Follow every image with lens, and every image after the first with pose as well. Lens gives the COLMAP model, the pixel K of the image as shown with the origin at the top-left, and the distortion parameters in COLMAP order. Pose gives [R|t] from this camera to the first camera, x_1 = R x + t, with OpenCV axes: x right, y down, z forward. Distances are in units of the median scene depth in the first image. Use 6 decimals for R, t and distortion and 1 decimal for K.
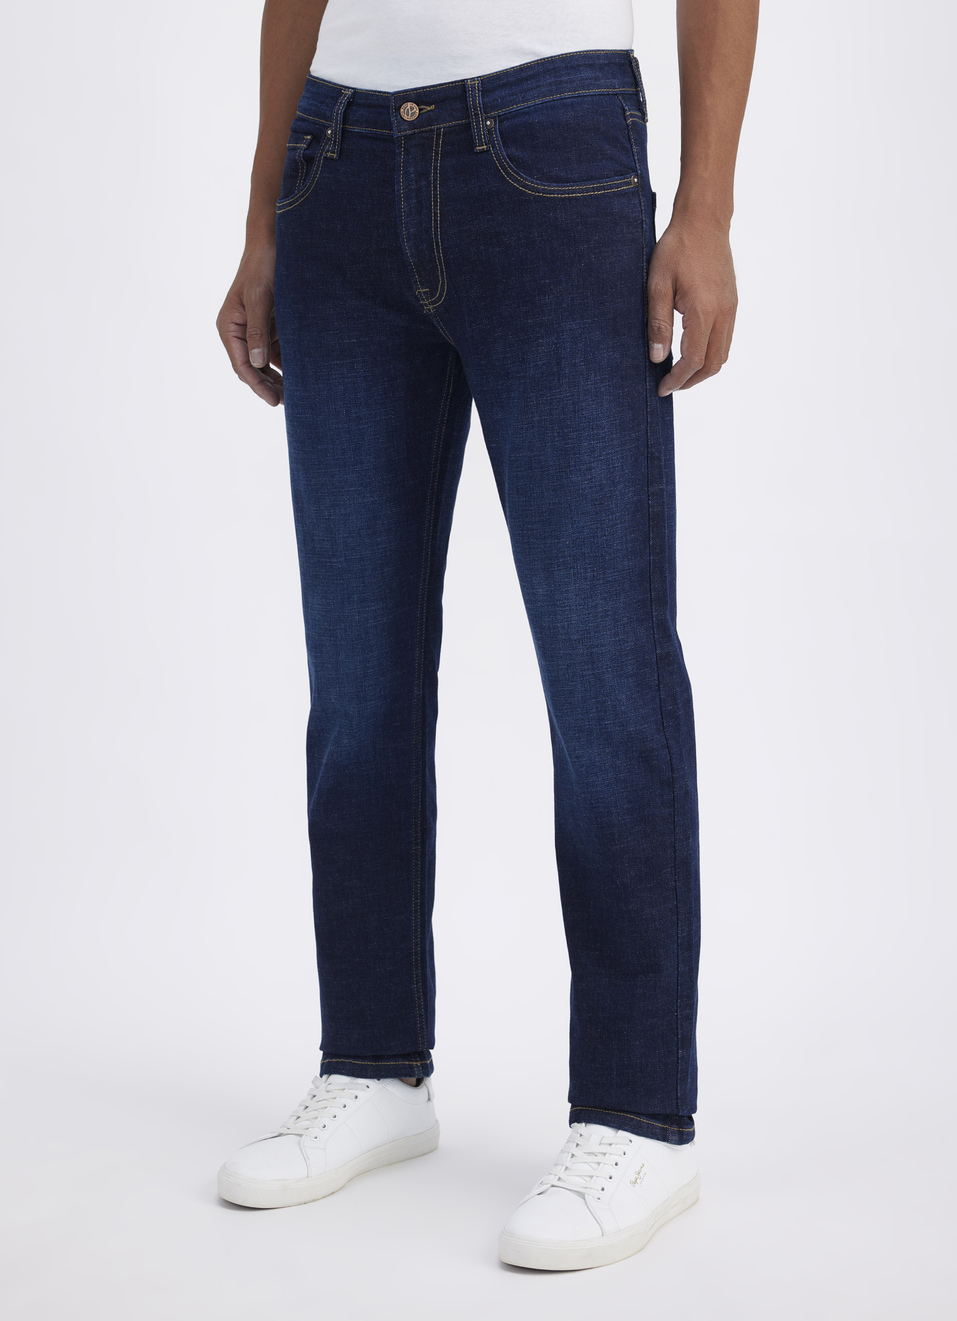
lens RADIAL K [[3275.0, 0, 478.5], [0, 3275.0, 660.5], [0, 0, 1]] dist [-0.577140, 0.486416]
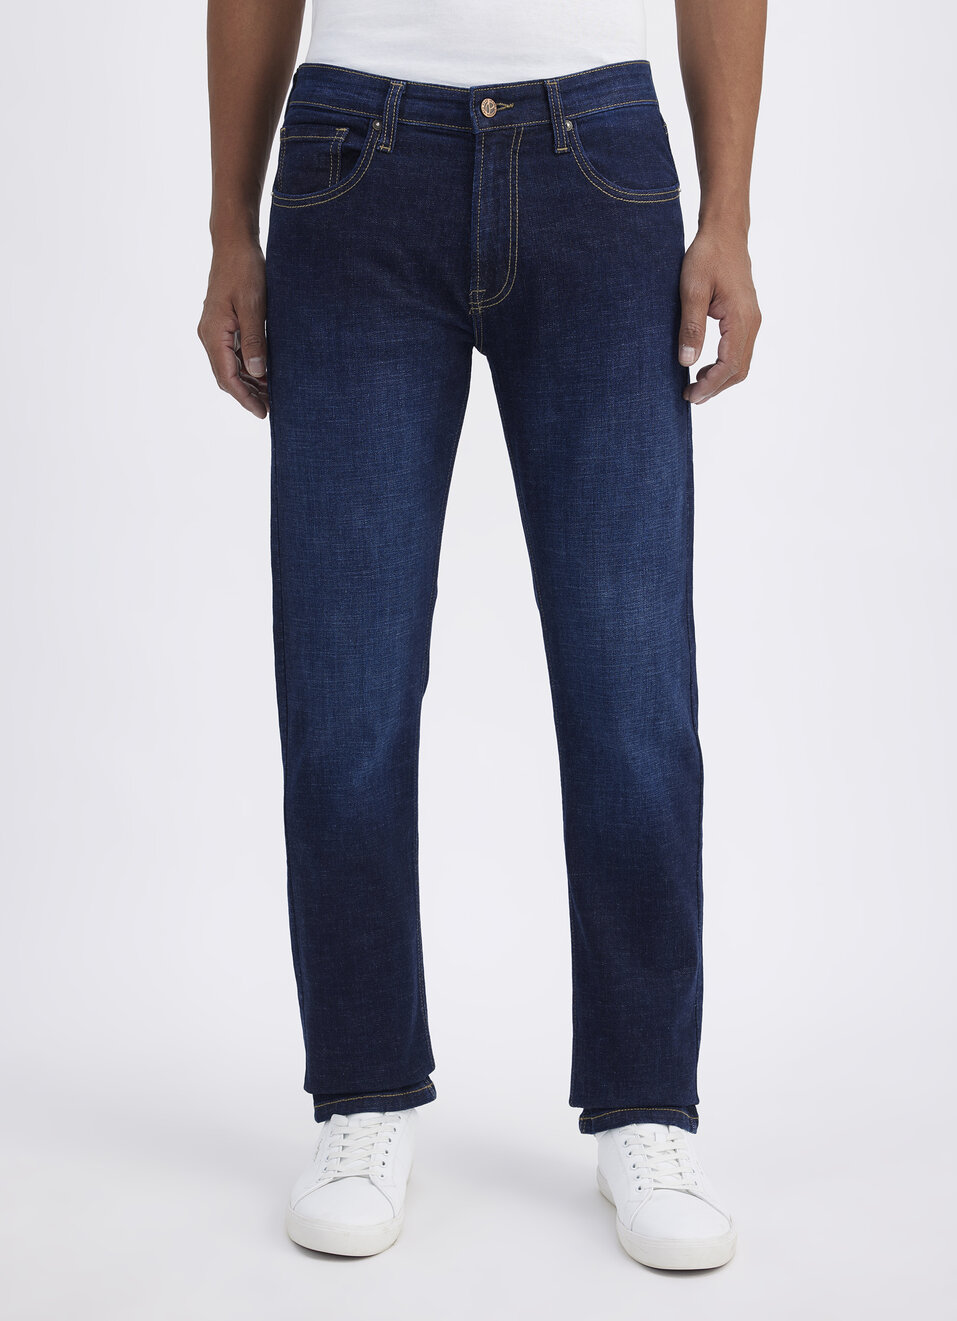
lens RADIAL K [[3275.0, 0, 478.5], [0, 3275.0, 660.5], [0, 0, 1]] dist [-0.577140, 0.486416]
pose [[0.787387, -0.035844, 0.615416, -0.633315], [0.052625, 0.998572, -0.009171, 0.006111], [-0.614208, 0.039607, 0.788149, 0.237181]]
